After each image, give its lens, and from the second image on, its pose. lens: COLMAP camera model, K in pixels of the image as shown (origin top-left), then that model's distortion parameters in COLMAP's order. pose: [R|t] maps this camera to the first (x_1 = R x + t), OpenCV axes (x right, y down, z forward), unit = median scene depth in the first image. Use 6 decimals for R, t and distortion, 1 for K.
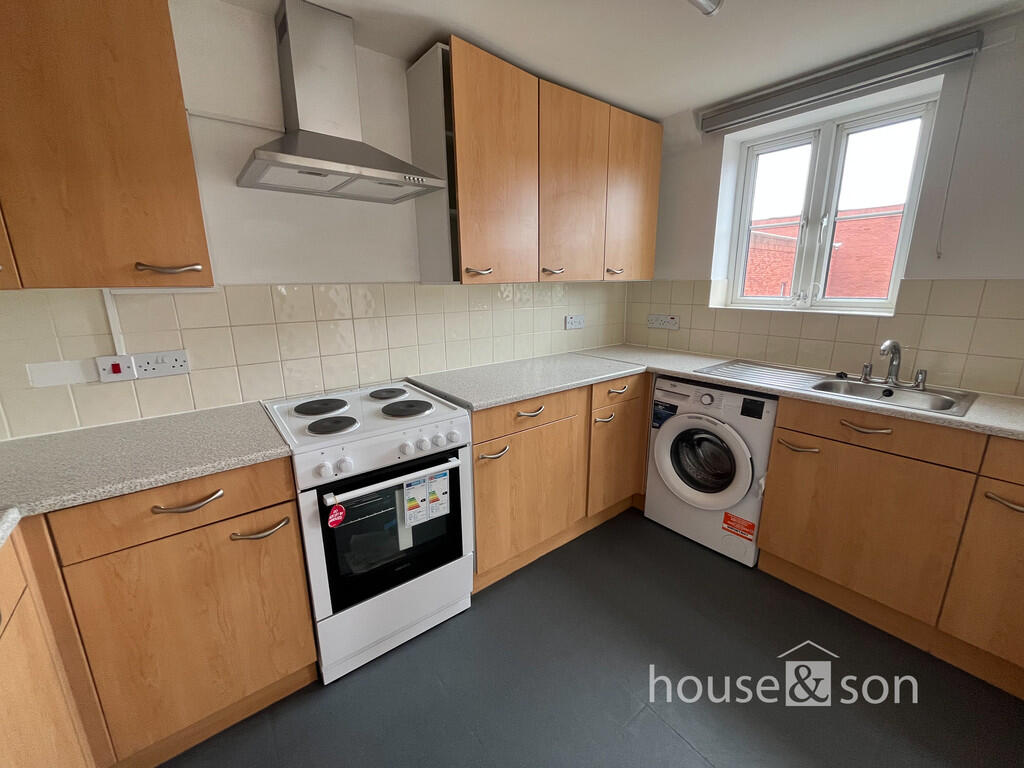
lens RADIAL K [[408.0, 0, 508.4], [0, 408.0, 374.9], [0, 0, 1]] dist [-0.001140, -0.000468]
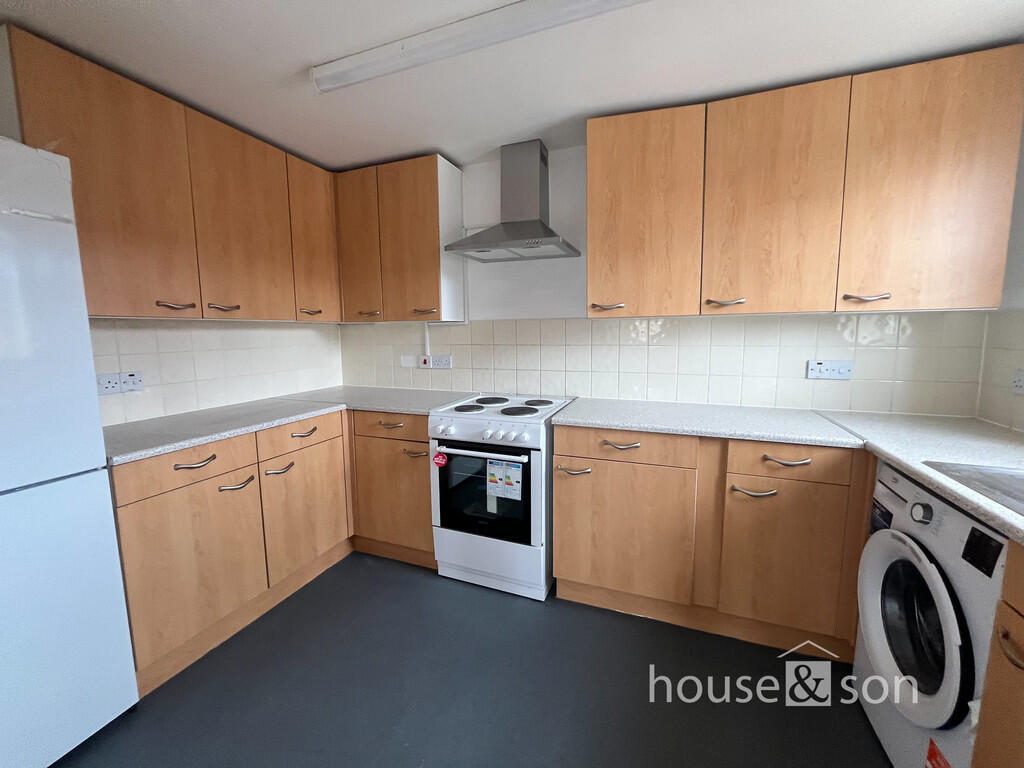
lens RADIAL K [[408.0, 0, 508.4], [0, 408.0, 374.9], [0, 0, 1]] dist [-0.001140, -0.000468]
pose [[0.519106, 0.099302, -0.848921, 0.846864], [-0.186651, 0.982426, 0.000784, -0.027736], [0.834080, 0.158045, 0.528518, 0.261040]]
